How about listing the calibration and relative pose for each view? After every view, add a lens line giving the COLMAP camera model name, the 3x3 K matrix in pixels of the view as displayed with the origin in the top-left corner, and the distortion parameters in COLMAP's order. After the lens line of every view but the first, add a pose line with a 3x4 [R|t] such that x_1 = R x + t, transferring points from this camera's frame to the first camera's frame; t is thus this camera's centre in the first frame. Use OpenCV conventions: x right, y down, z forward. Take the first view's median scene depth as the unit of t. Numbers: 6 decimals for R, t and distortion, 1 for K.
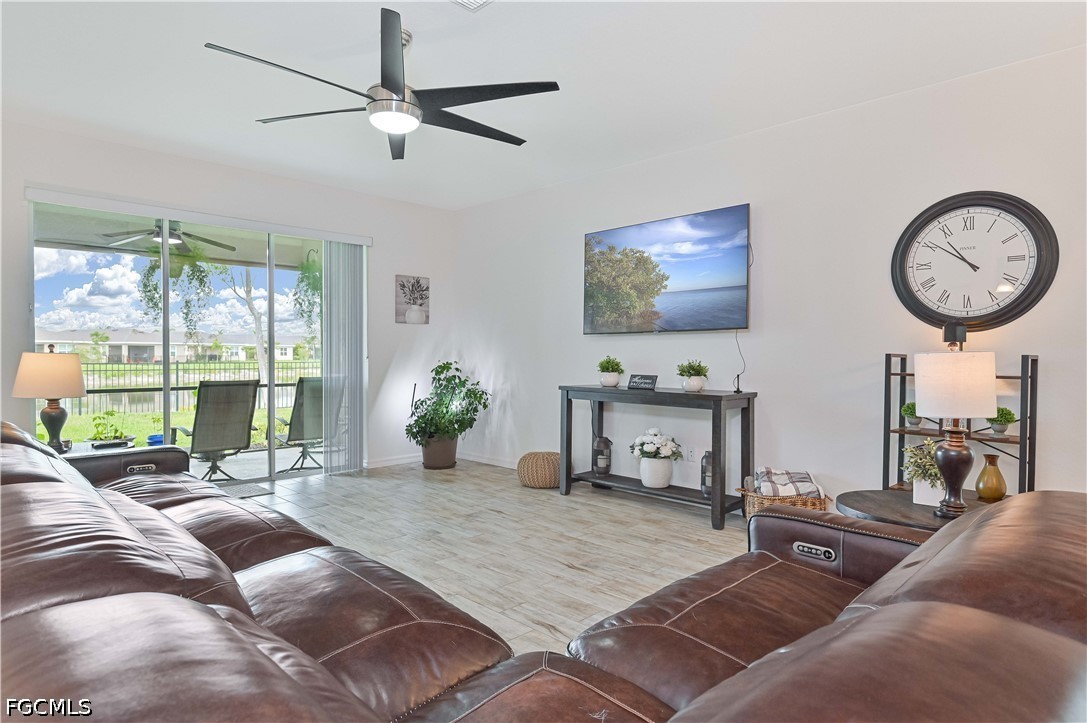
lens RADIAL K [[614.7, 0, 545.7], [0, 614.7, 364.6], [0, 0, 1]] dist [0.003060, 0.000481]
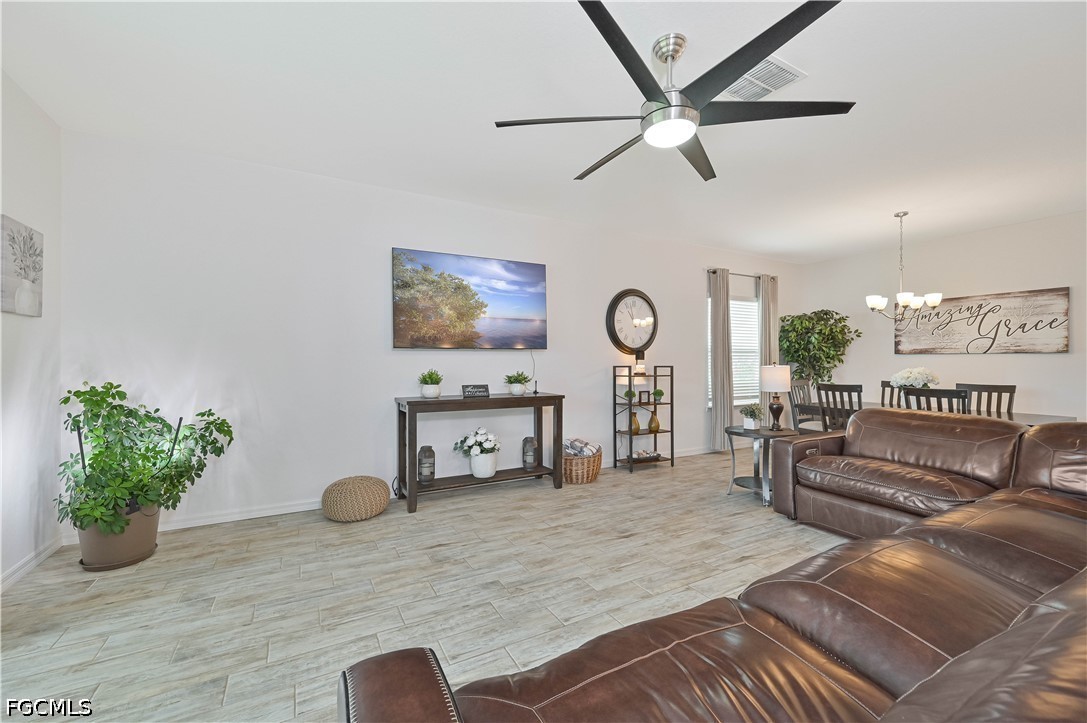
lens RADIAL K [[439.1, 0, 541.1], [0, 439.1, 362.9], [0, 0, 1]] dist [-0.000508, 0.000224]
pose [[0.281758, -0.005127, 0.959472, -0.612388], [0.018568, 0.999828, -0.000110, -0.023010], [-0.959306, 0.017846, 0.281805, 0.635327]]
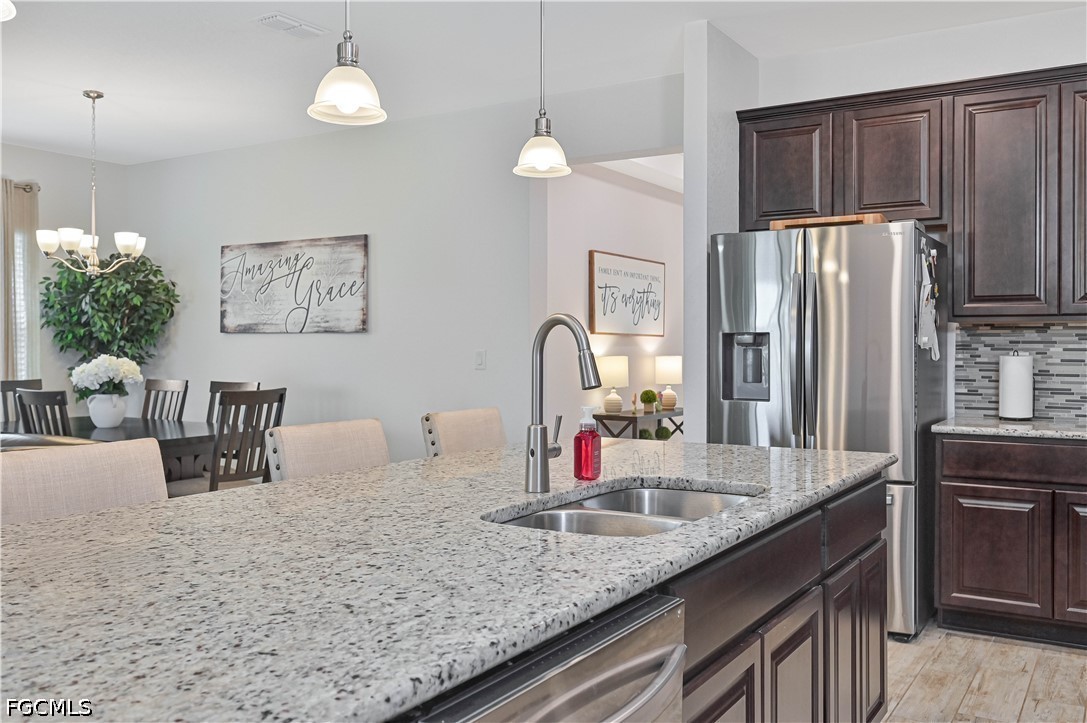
lens RADIAL K [[940.2, 0, 541.6], [0, 940.2, 357.1], [0, 0, 1]] dist [-0.000780, -0.005596]
pose [[-0.223163, -0.013136, 0.974693, -0.770931], [0.018468, 0.999673, 0.017701, -0.007651], [-0.974606, 0.021951, -0.222847, -0.119672]]
